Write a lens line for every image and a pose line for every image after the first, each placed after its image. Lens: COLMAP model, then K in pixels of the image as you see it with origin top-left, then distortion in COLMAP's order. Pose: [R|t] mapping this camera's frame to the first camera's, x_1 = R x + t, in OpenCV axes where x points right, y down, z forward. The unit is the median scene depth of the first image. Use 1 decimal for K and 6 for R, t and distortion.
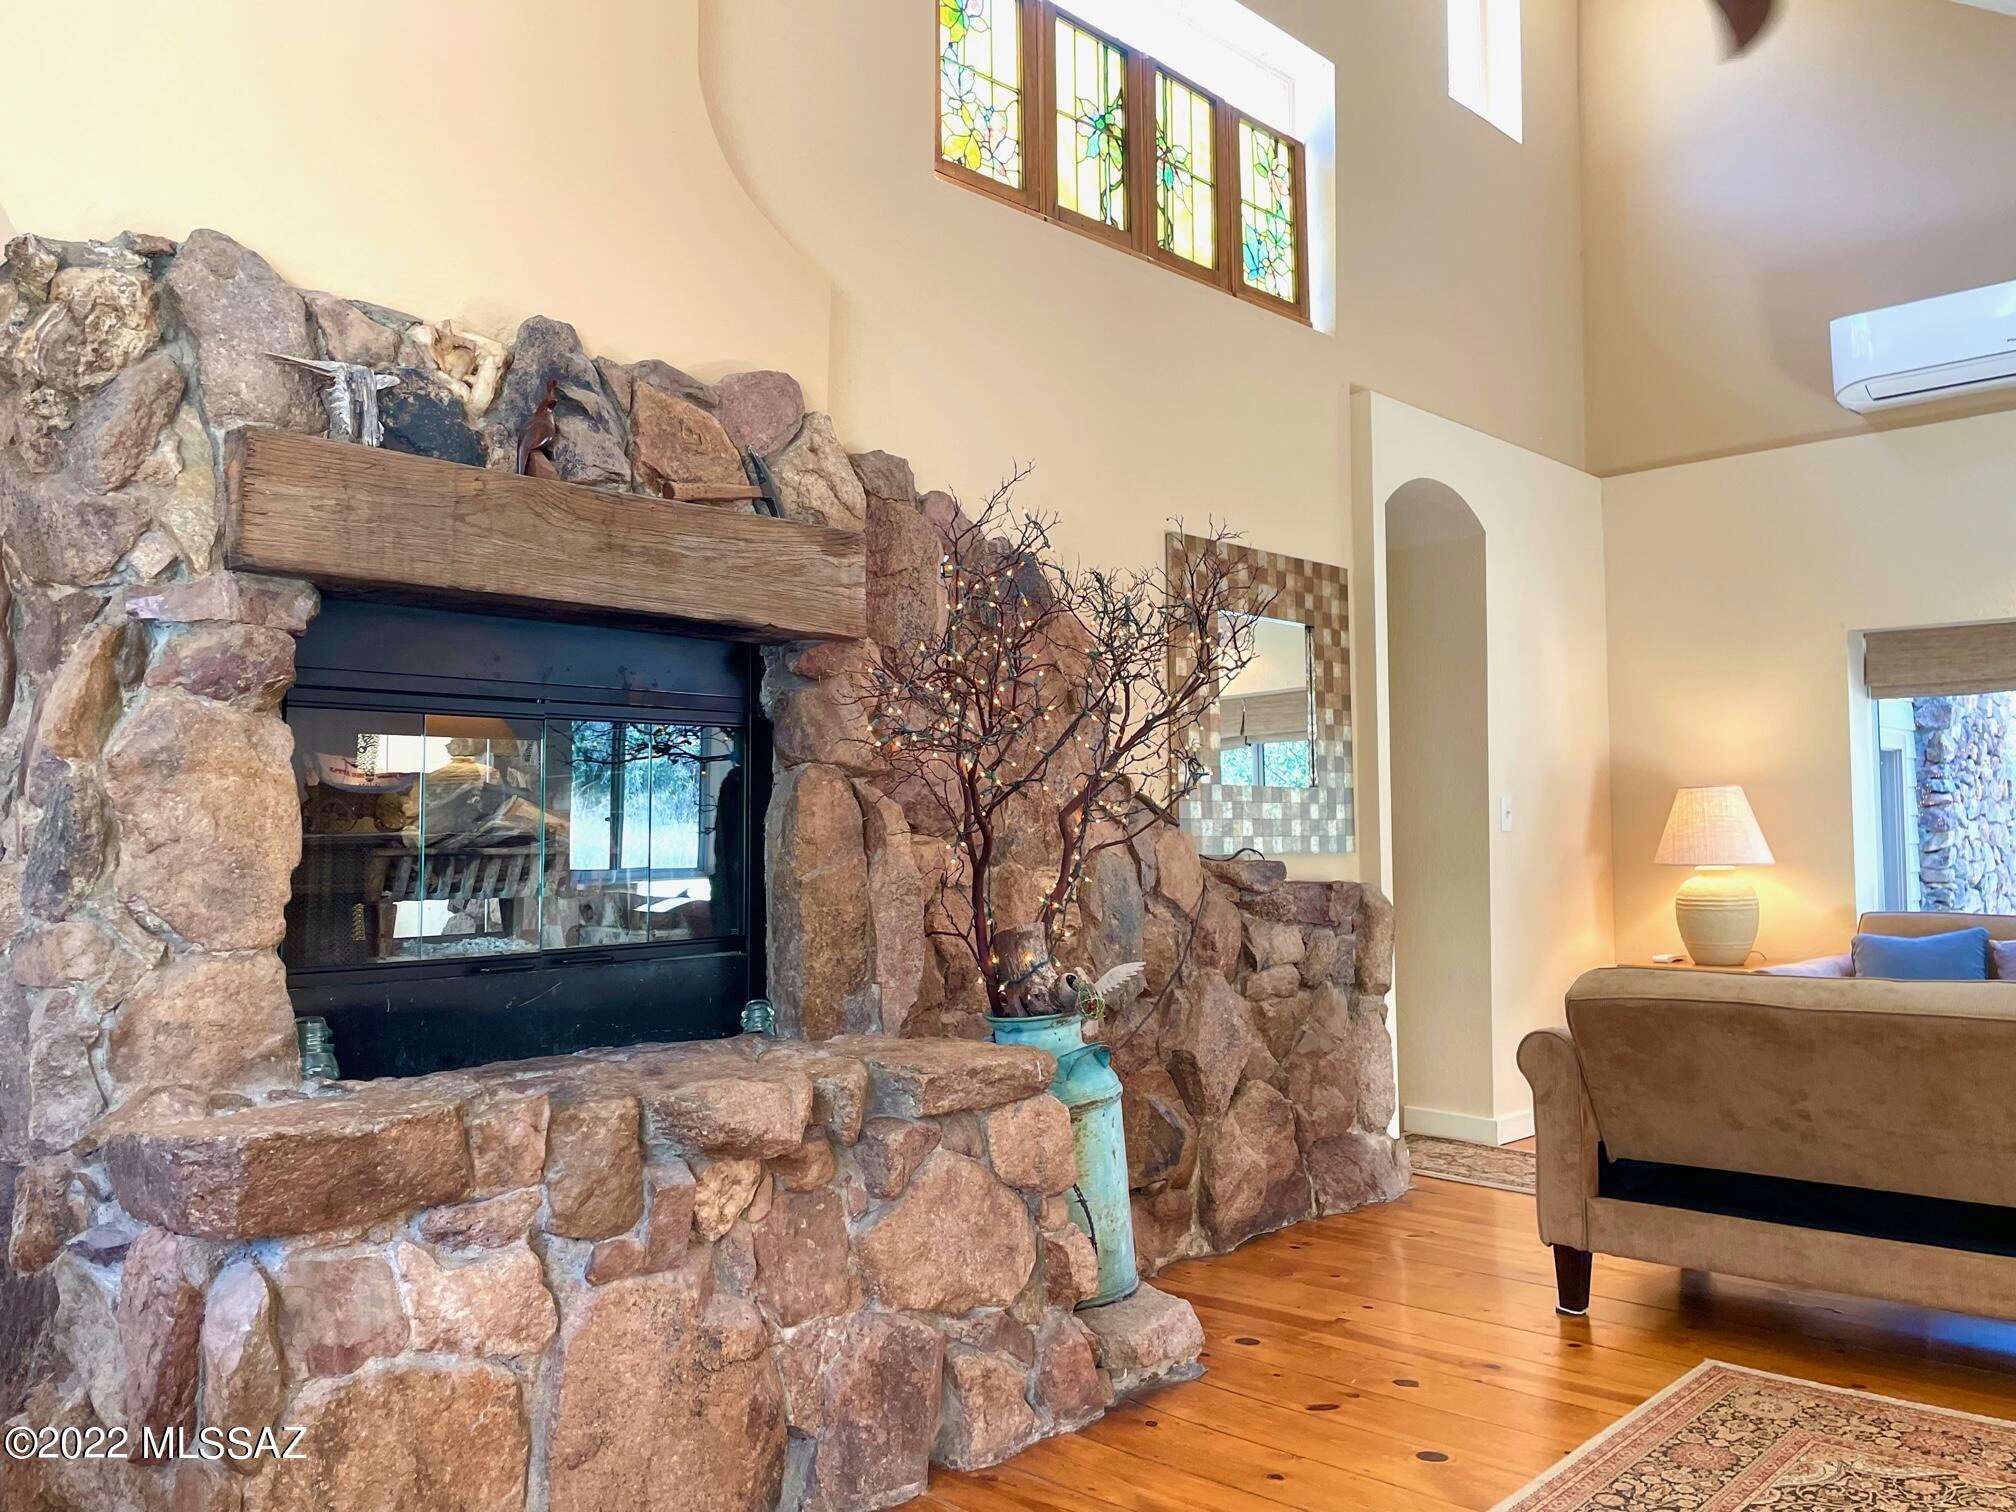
lens RADIAL K [[1608.9, 0, 997.0], [0, 1608.9, 744.8], [0, 0, 1]] dist [0.097242, -0.128435]
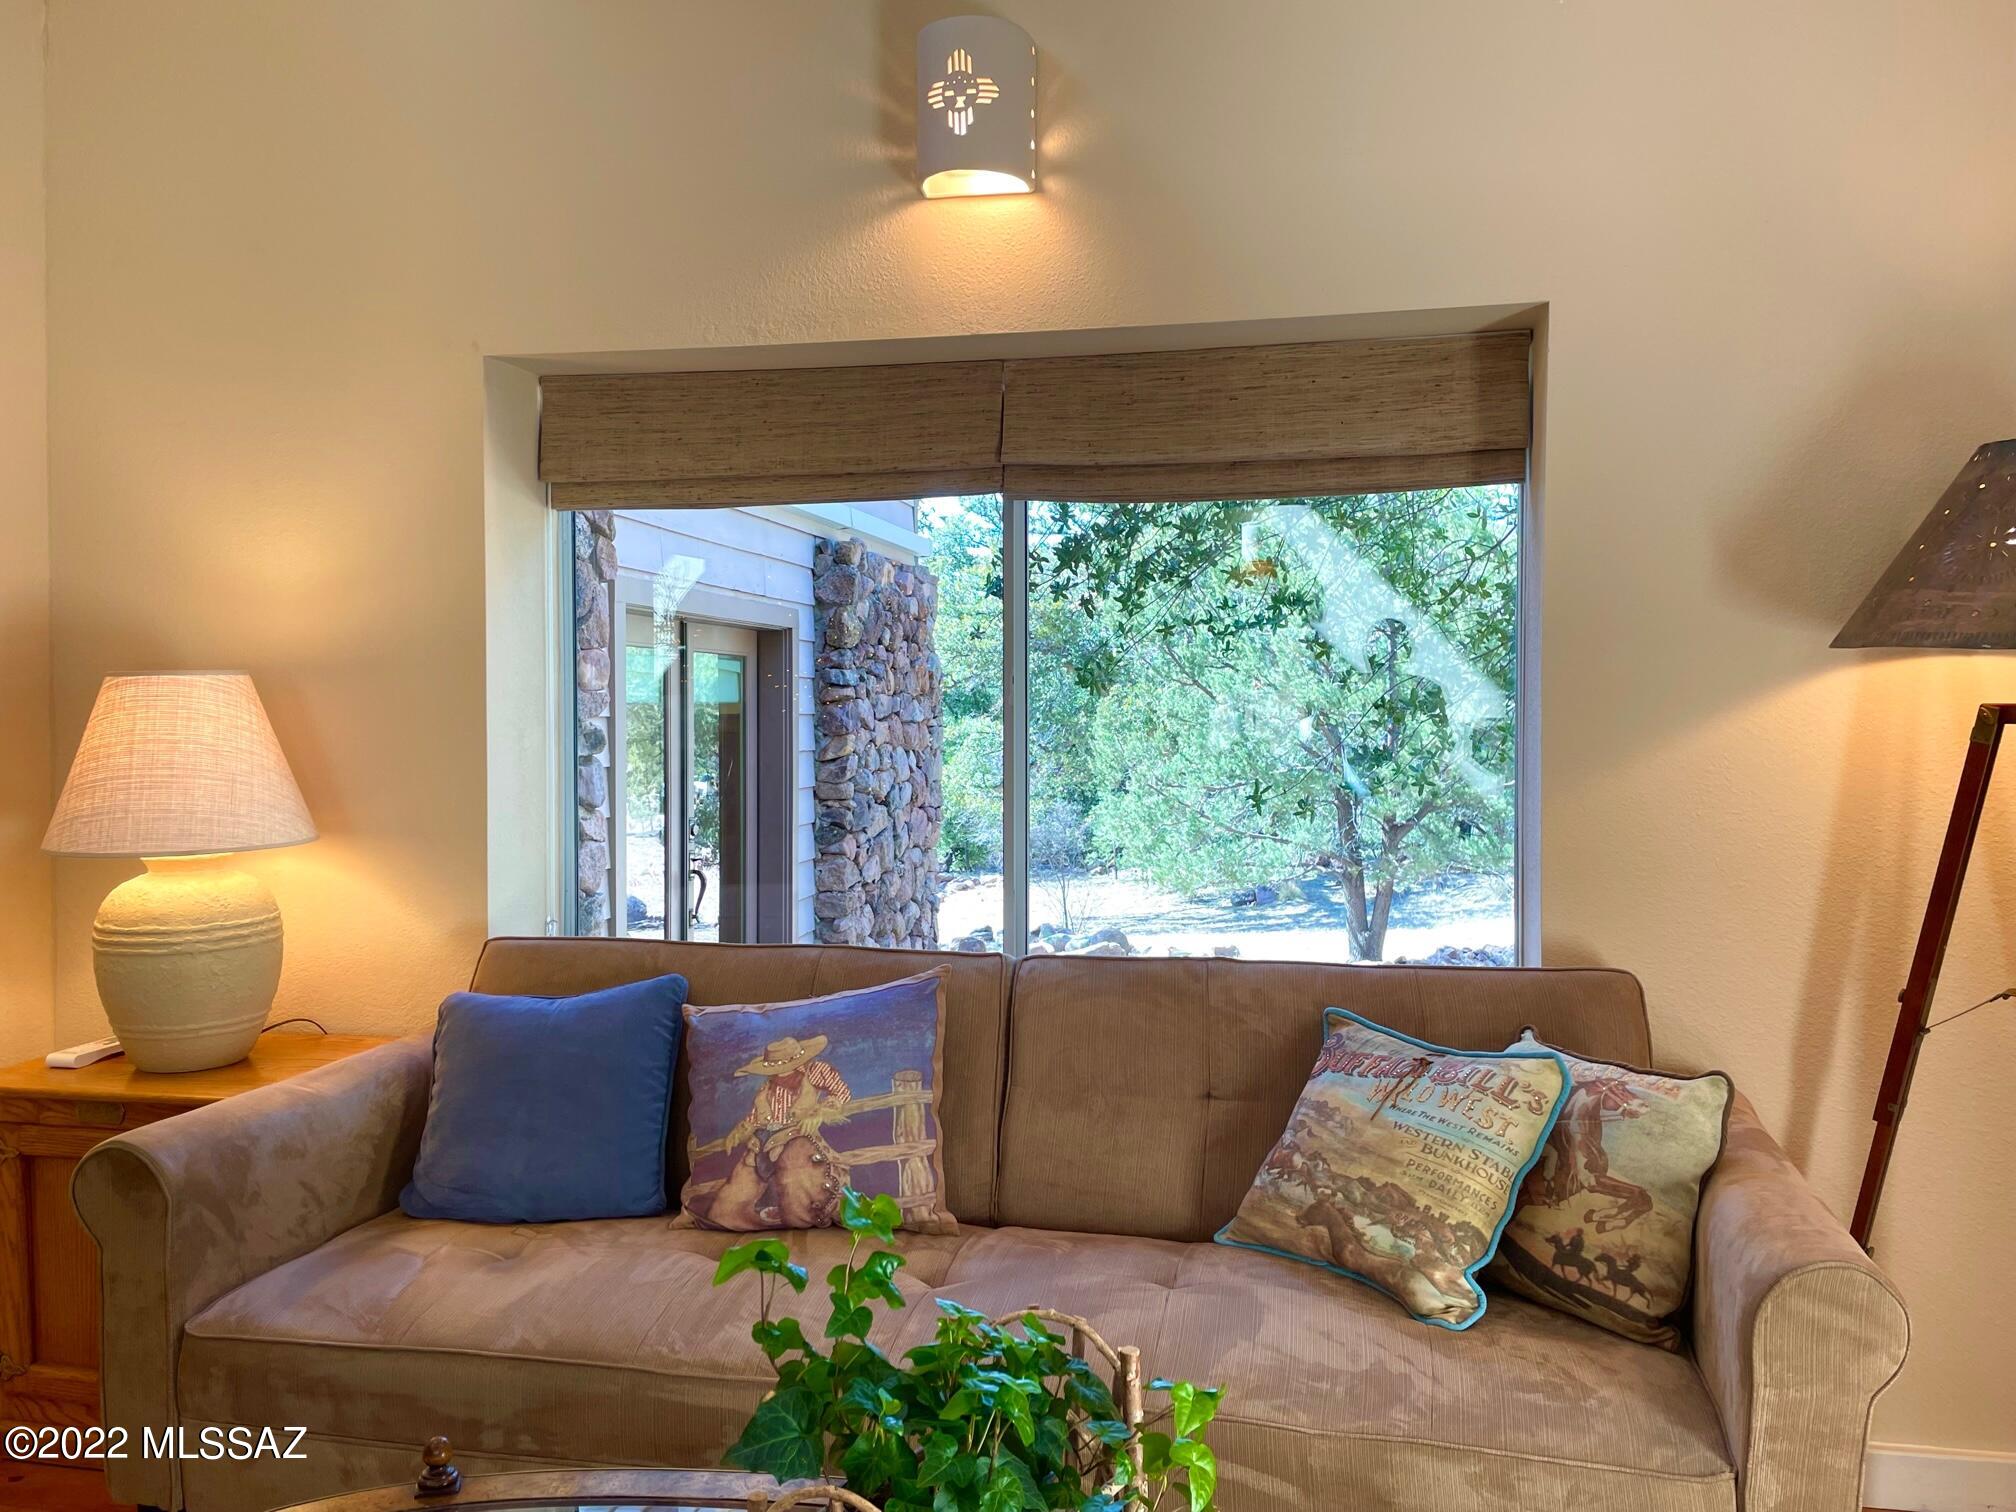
lens RADIAL K [[1608.9, 0, 997.0], [0, 1608.9, 744.8], [0, 0, 1]] dist [0.097242, -0.128435]
pose [[0.854169, -0.003288, 0.519985, 0.237904], [-0.035223, 0.997317, 0.064168, 0.005128], [-0.518801, -0.073126, 0.851762, 0.300094]]
